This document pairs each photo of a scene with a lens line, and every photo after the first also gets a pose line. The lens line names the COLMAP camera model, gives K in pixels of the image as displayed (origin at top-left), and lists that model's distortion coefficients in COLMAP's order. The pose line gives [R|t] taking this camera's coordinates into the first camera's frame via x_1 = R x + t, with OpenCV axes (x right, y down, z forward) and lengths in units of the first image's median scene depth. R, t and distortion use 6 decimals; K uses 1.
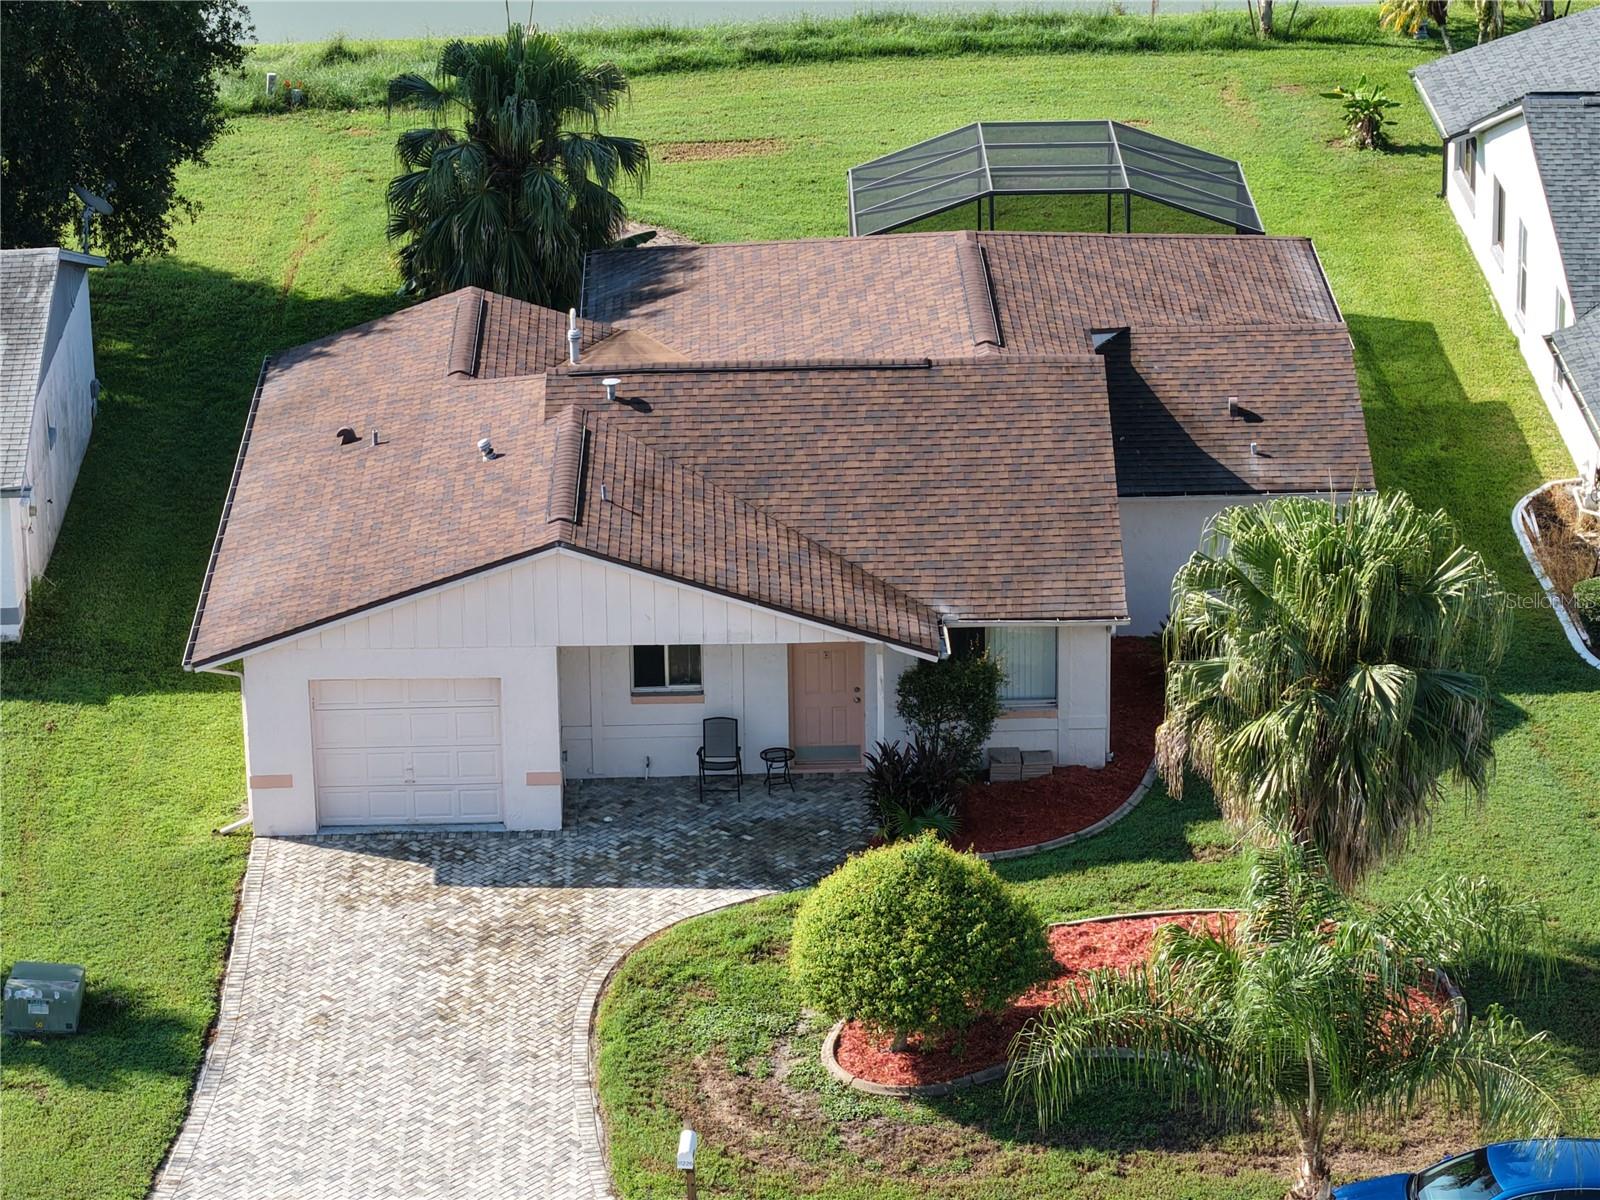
lens RADIAL K [[5067.3, 0, 800.2], [0, 5067.3, 600.2], [0, 0, 1]] dist [0.045150, 0.000000]
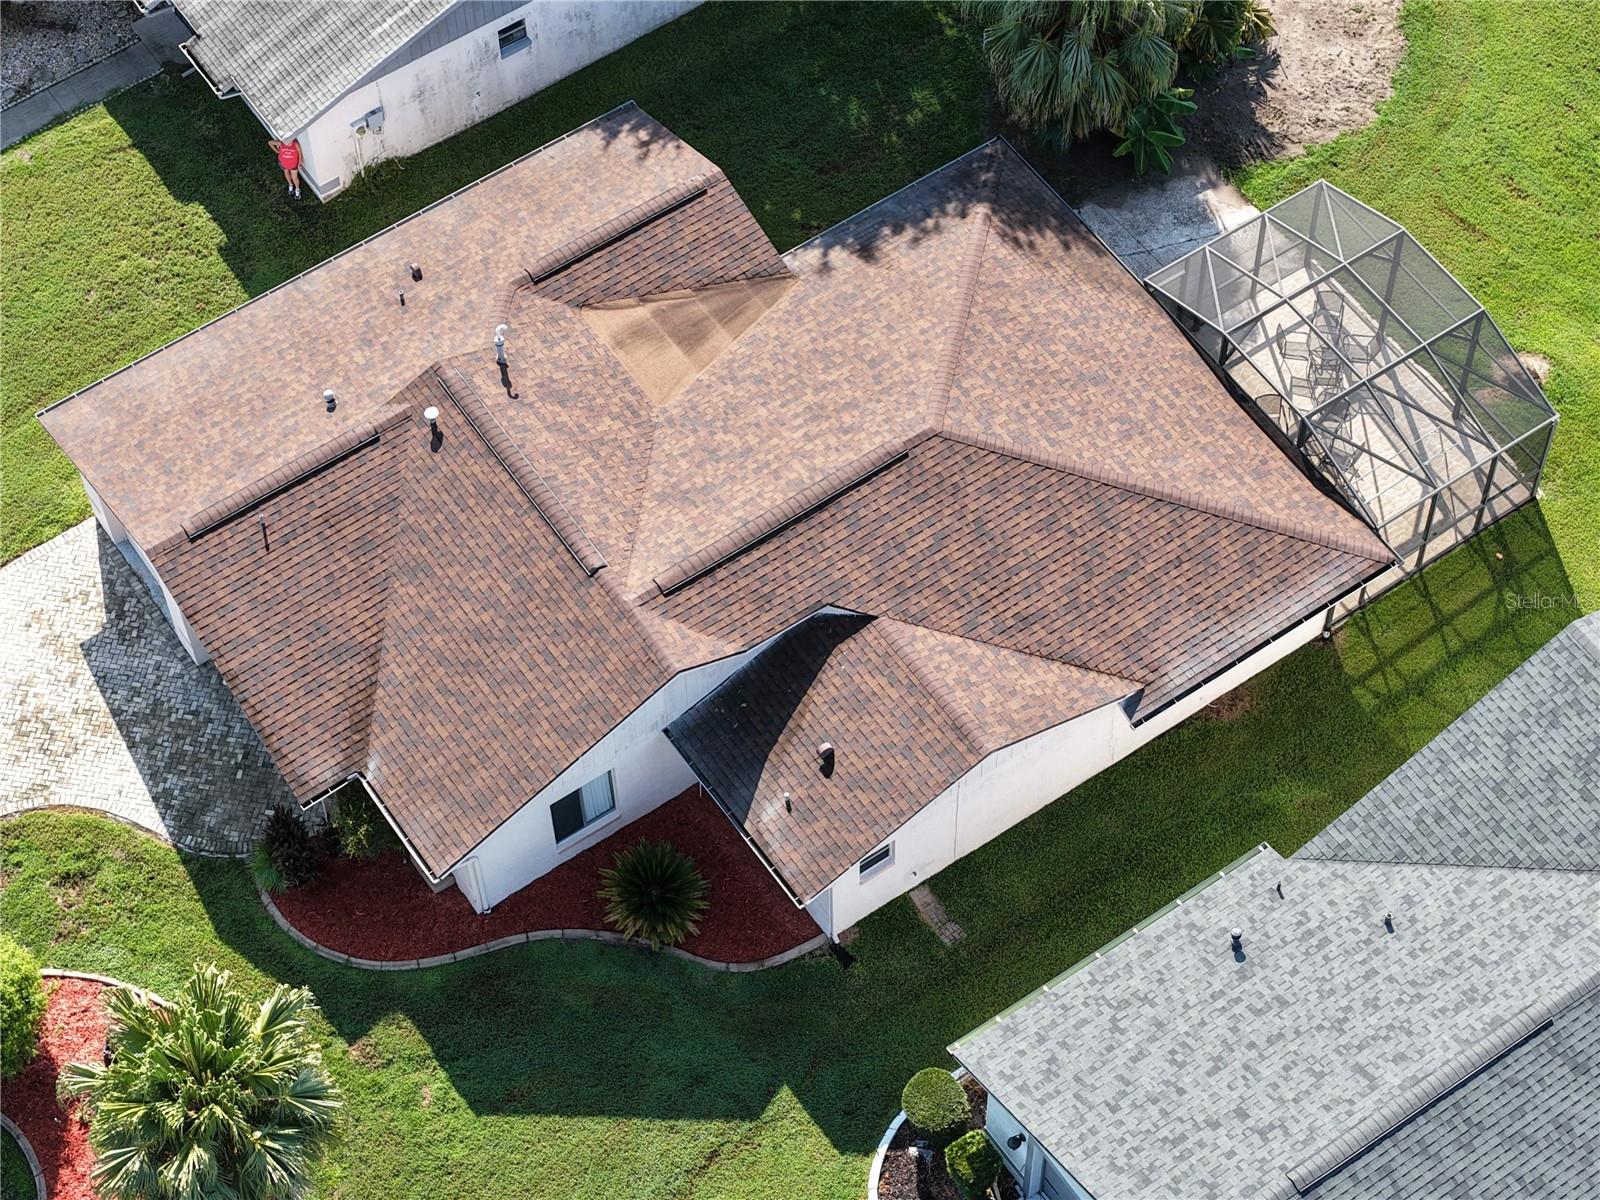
lens RADIAL K [[3329.4, 0, 803.0], [0, 3329.4, 605.0], [0, 0, 1]] dist [-0.161358, 0.000000]
pose [[0.549176, 0.706913, -0.445735, 0.426591], [-0.284155, 0.659537, 0.695893, -0.629679], [0.785914, -0.255510, 0.563075, 0.618707]]
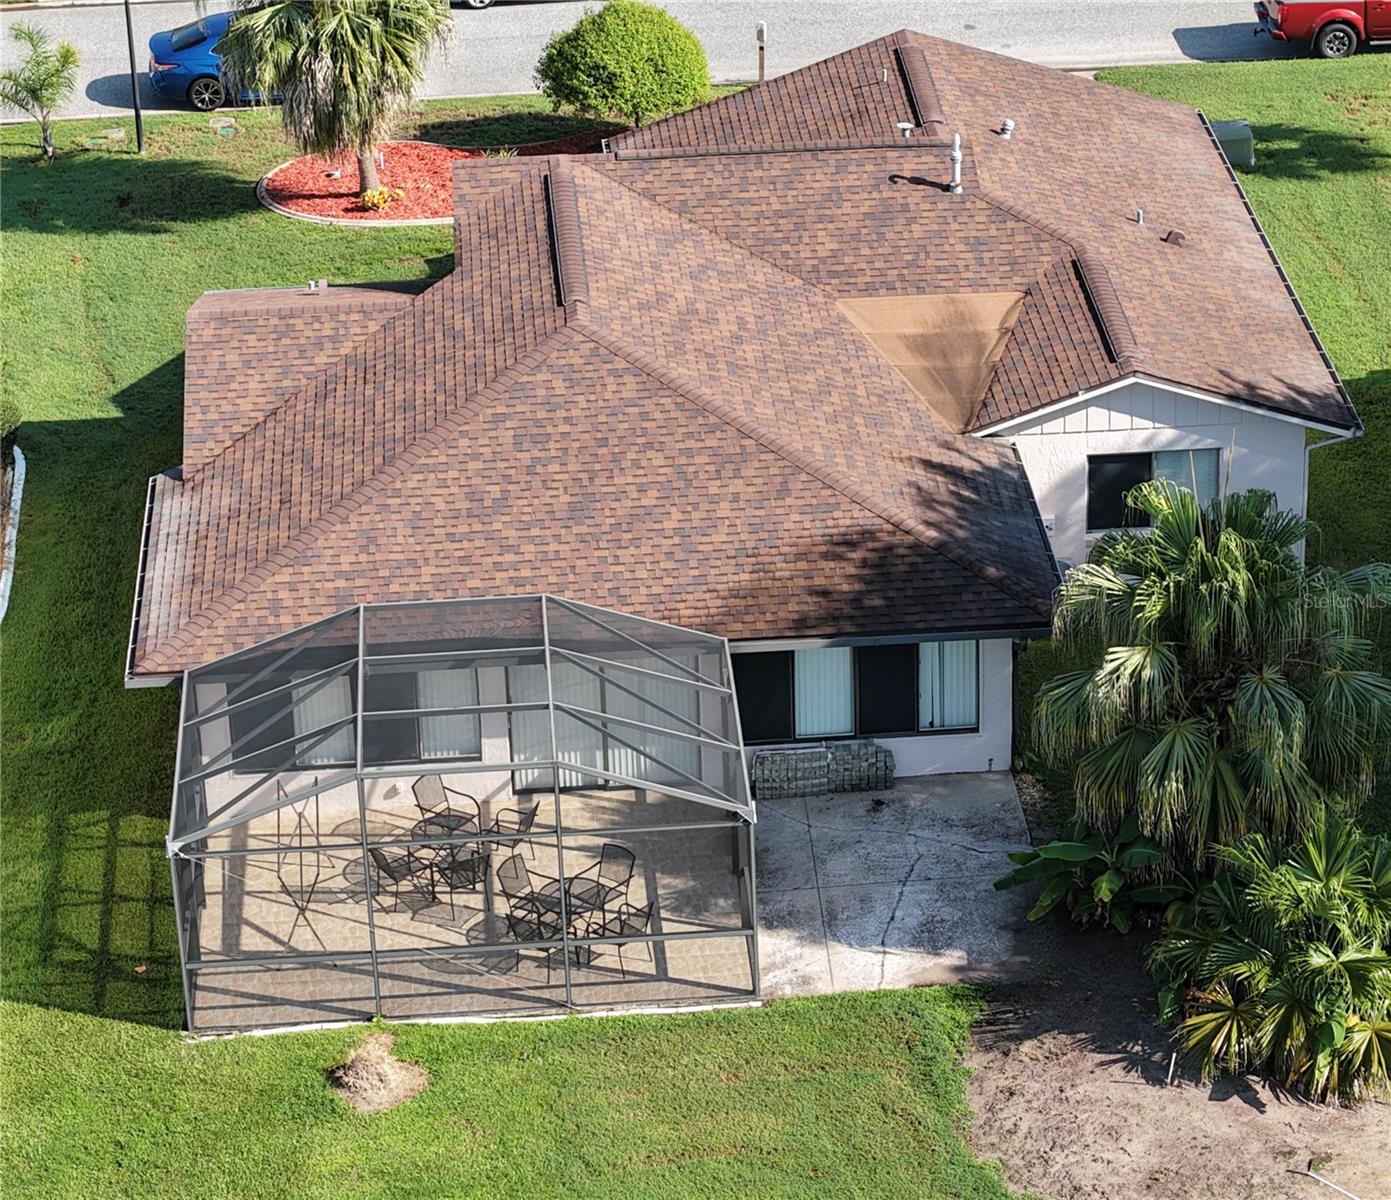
lens RADIAL K [[4107.8, 0, 696.7], [0, 4107.8, 599.7], [0, 0, 1]] dist [-0.268790, 0.000000]
pose [[-0.998023, 0.057872, -0.024502, 0.036286], [0.021168, 0.676668, 0.735984, -0.643806], [0.059173, 0.734011, -0.676555, 1.724449]]
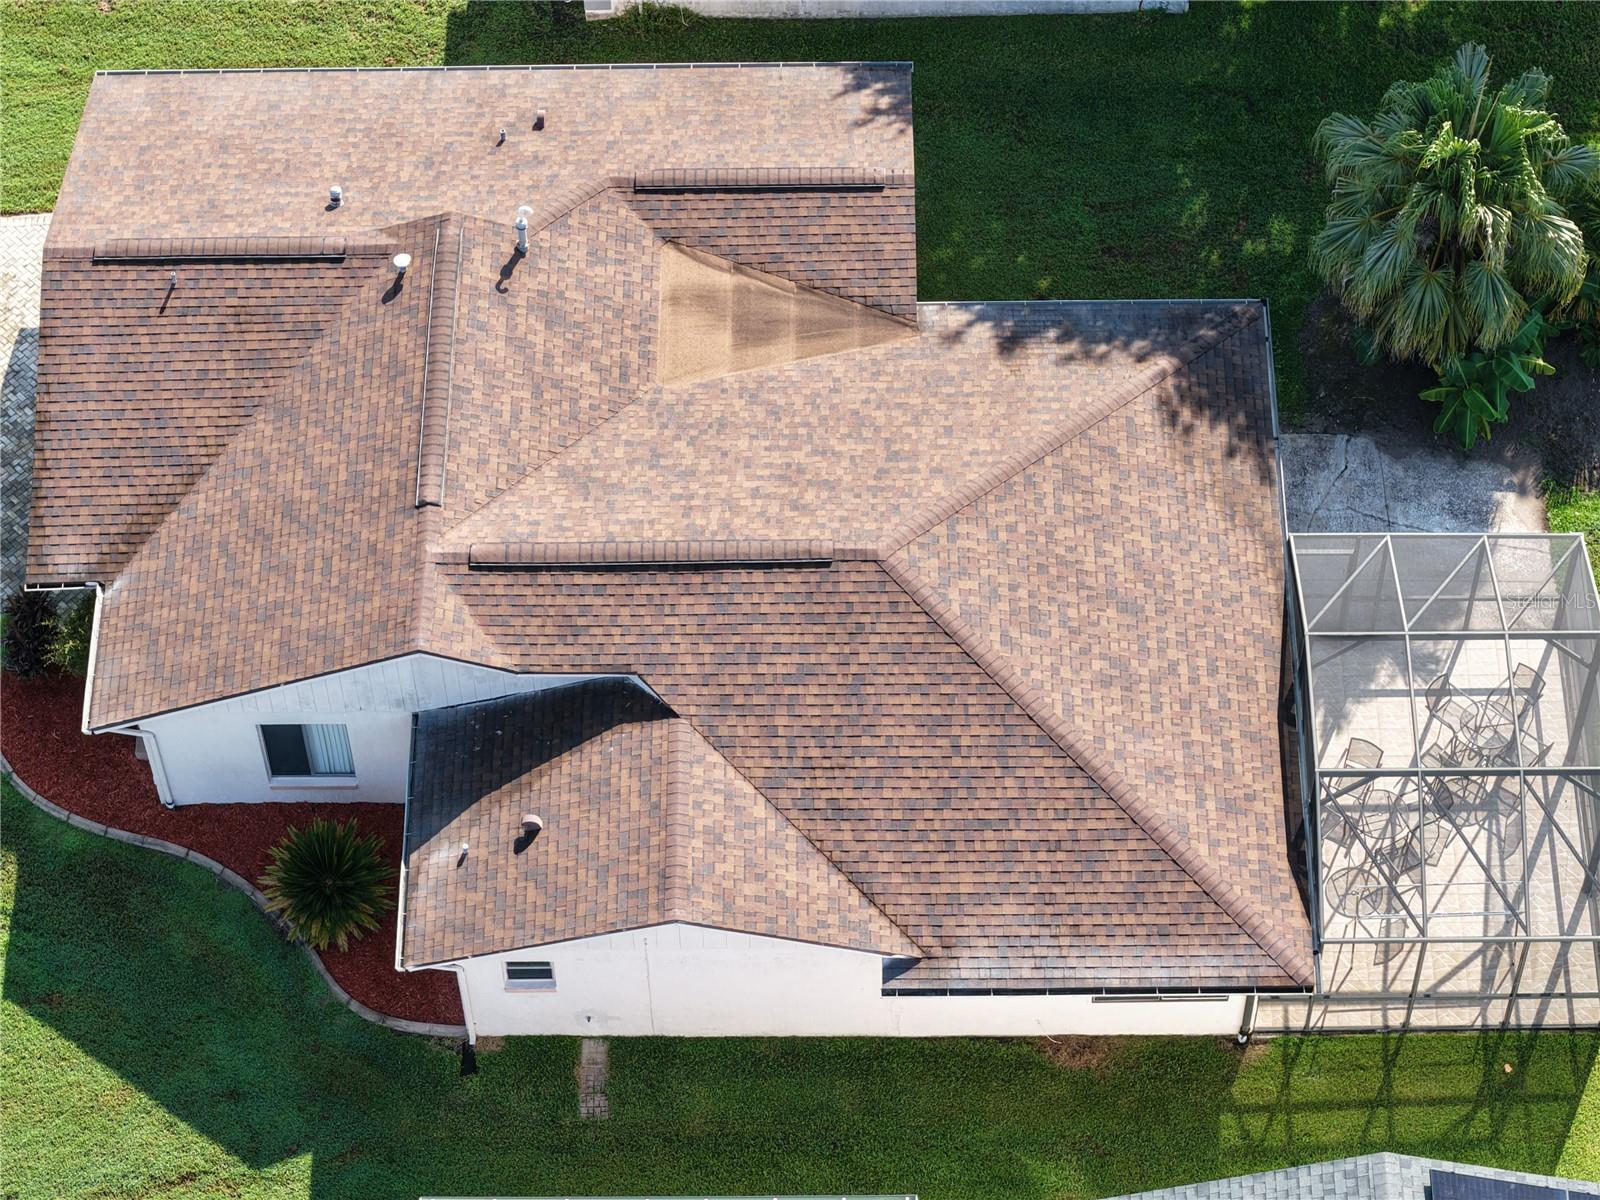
lens RADIAL K [[4087.9, 0, 801.0], [0, 4087.9, 597.0], [0, 0, 1]] dist [-0.165363, 0.000000]
pose [[-0.021653, 0.834263, -0.550941, 0.504574], [-0.335541, 0.513043, 0.790063, -0.730648], [0.941777, 0.201970, 0.268820, 0.893771]]
